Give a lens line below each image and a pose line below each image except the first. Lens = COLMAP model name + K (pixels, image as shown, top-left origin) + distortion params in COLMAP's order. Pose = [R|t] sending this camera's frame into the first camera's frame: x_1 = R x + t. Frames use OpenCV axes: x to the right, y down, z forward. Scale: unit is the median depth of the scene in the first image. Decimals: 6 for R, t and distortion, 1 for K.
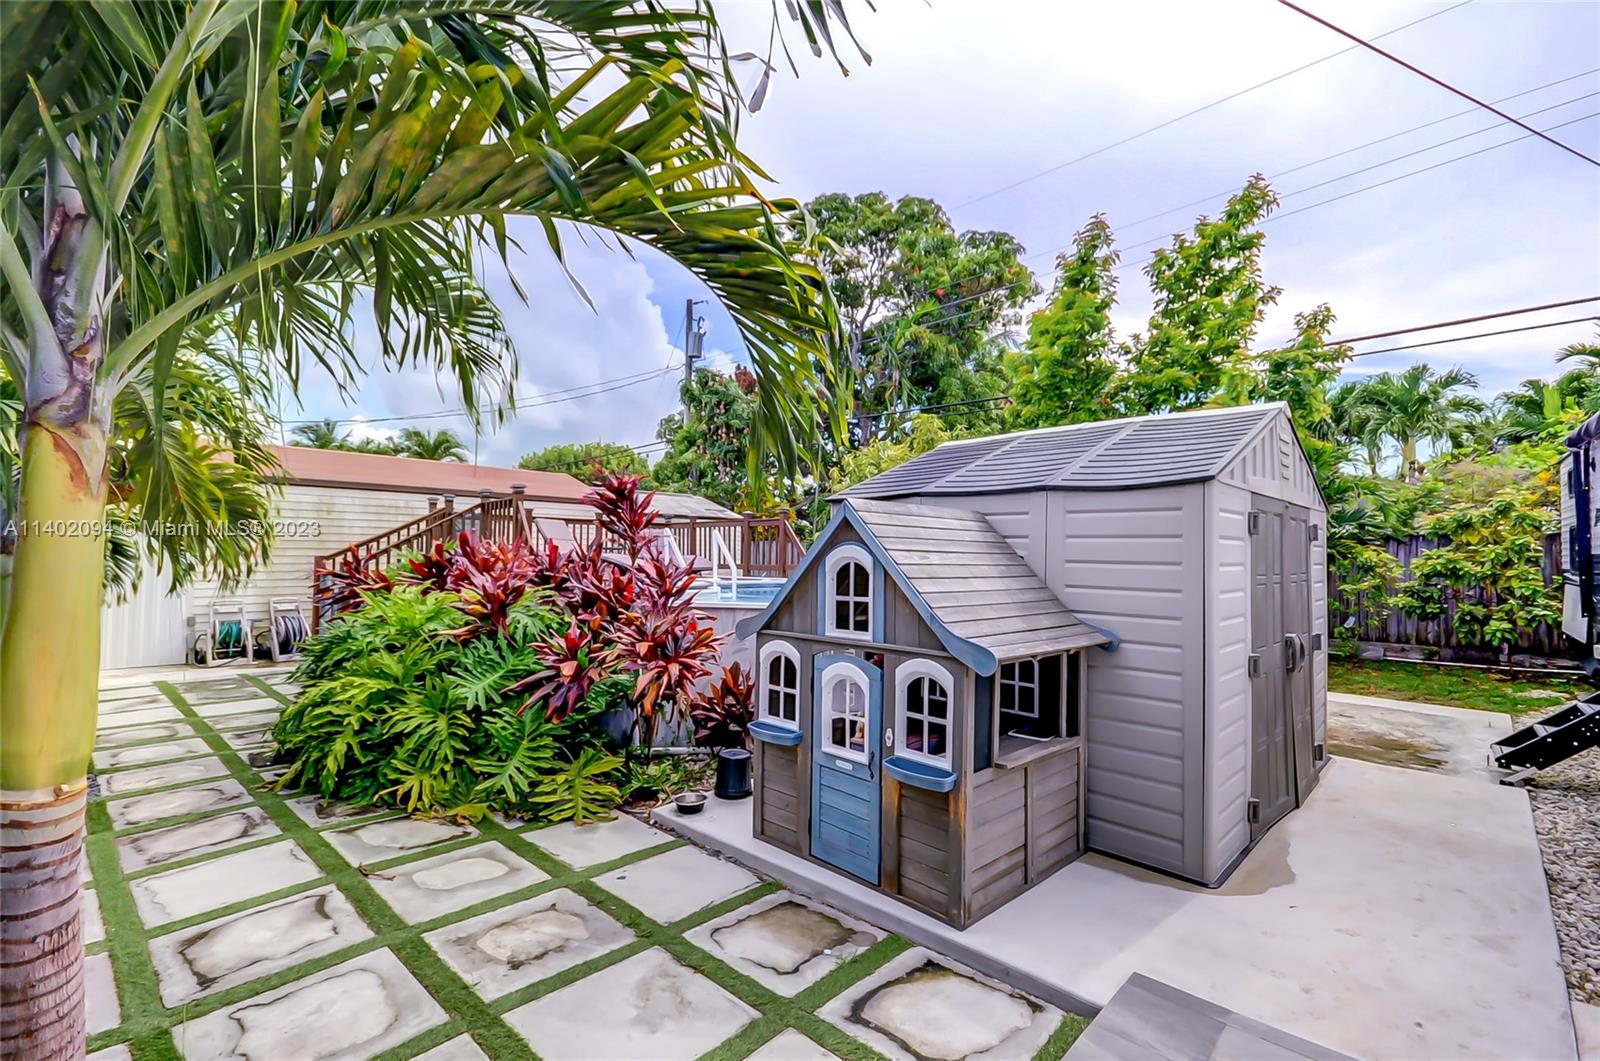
lens RADIAL K [[716.3, 0, 799.7], [0, 716.3, 532.7], [0, 0, 1]] dist [0.007265, -0.001777]
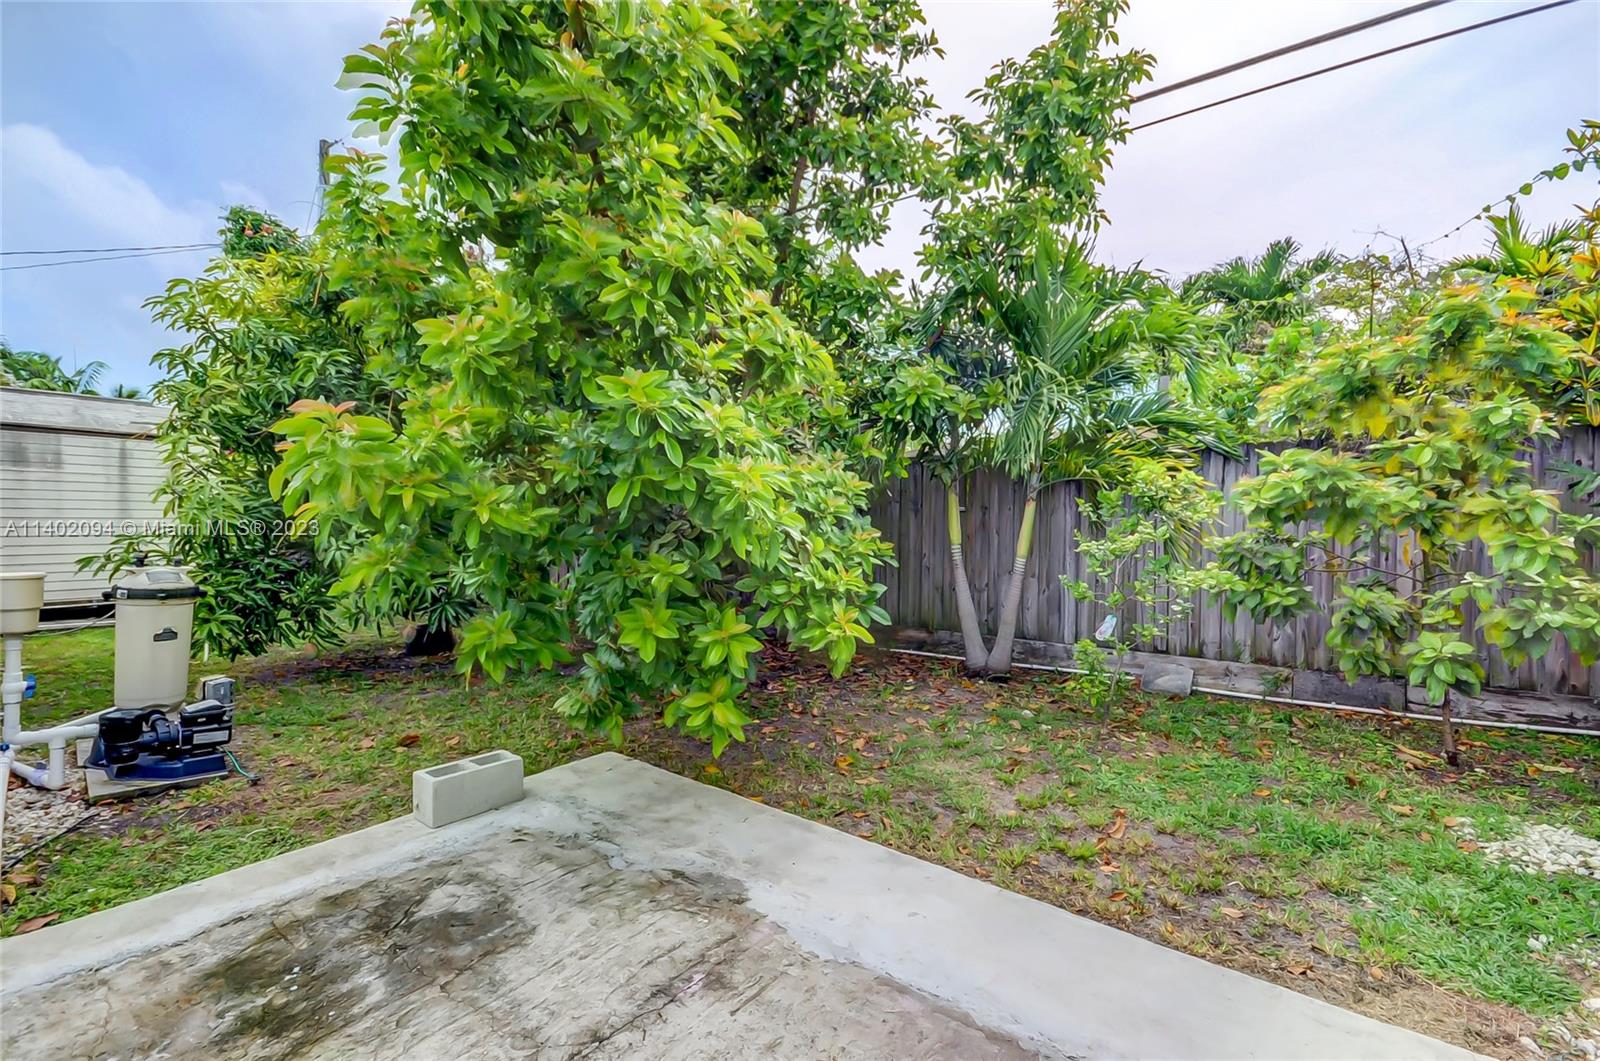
lens RADIAL K [[716.3, 0, 801.2], [0, 716.3, 532.0], [0, 0, 1]] dist [0.007265, -0.001777]
pose [[0.992767, -0.002796, 0.120024, 0.538080], [-0.001867, 0.999248, 0.038724, 0.051159], [-0.120043, -0.038667, 0.992015, 0.604245]]
